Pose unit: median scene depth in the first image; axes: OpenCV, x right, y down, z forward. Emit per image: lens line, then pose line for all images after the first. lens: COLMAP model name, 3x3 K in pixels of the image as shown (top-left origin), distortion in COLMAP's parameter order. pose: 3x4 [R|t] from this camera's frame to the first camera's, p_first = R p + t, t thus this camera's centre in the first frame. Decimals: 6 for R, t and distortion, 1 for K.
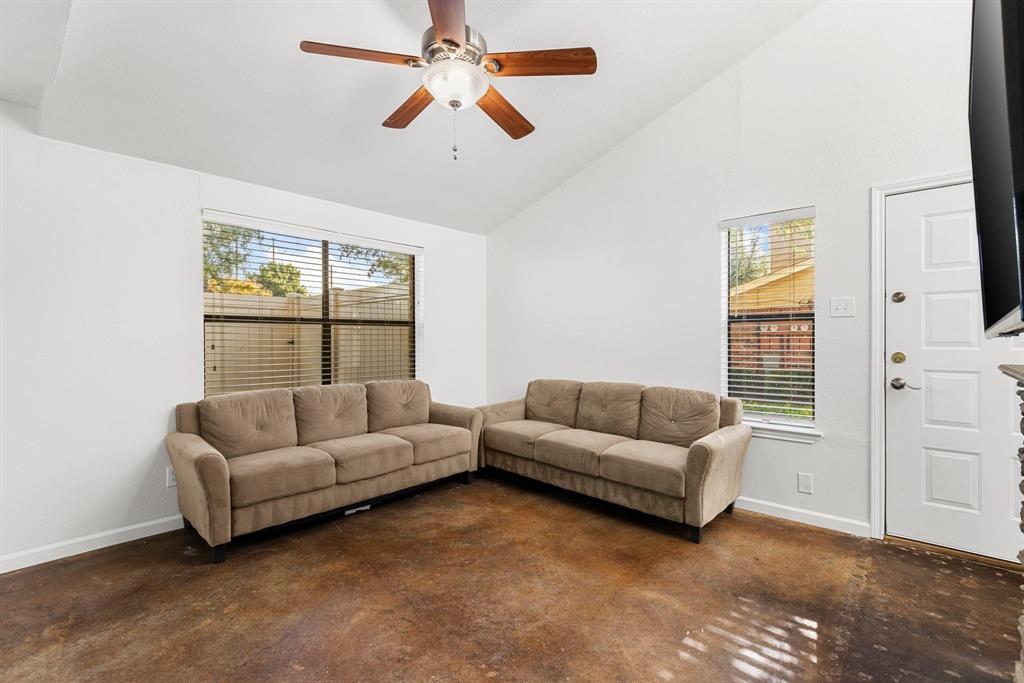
lens RADIAL K [[461.5, 0, 512.0], [0, 461.5, 341.5], [0, 0, 1]] dist [-0.000523, -0.000165]
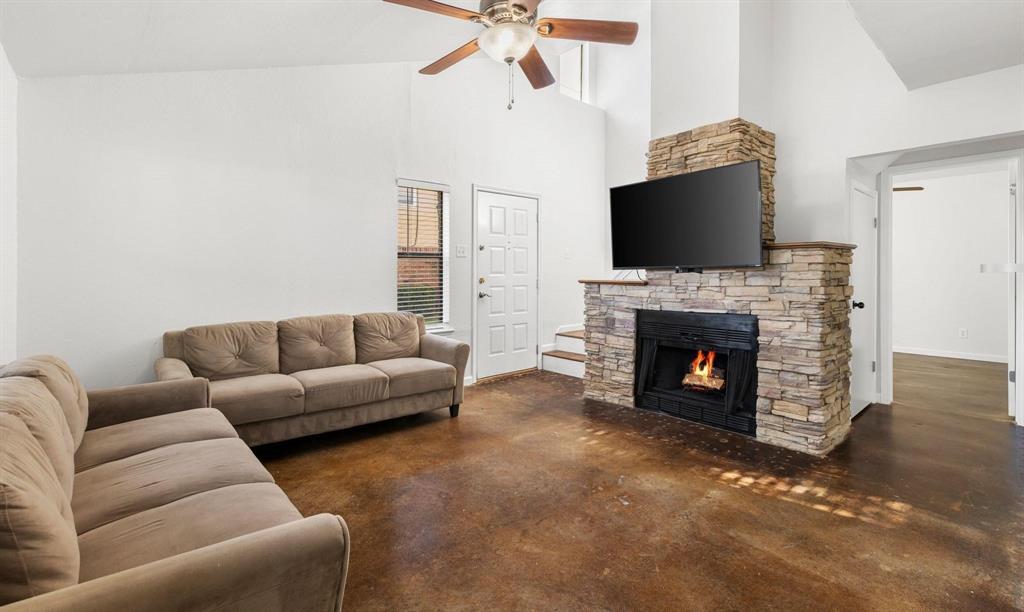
lens RADIAL K [[459.7, 0, 511.0], [0, 459.7, 271.7], [0, 0, 1]] dist [0.002125, 0.000073]
pose [[0.115743, -0.005496, 0.993264, -1.063044], [0.003910, 0.999979, 0.005077, -0.010888], [-0.993272, 0.003296, 0.115762, 0.738565]]
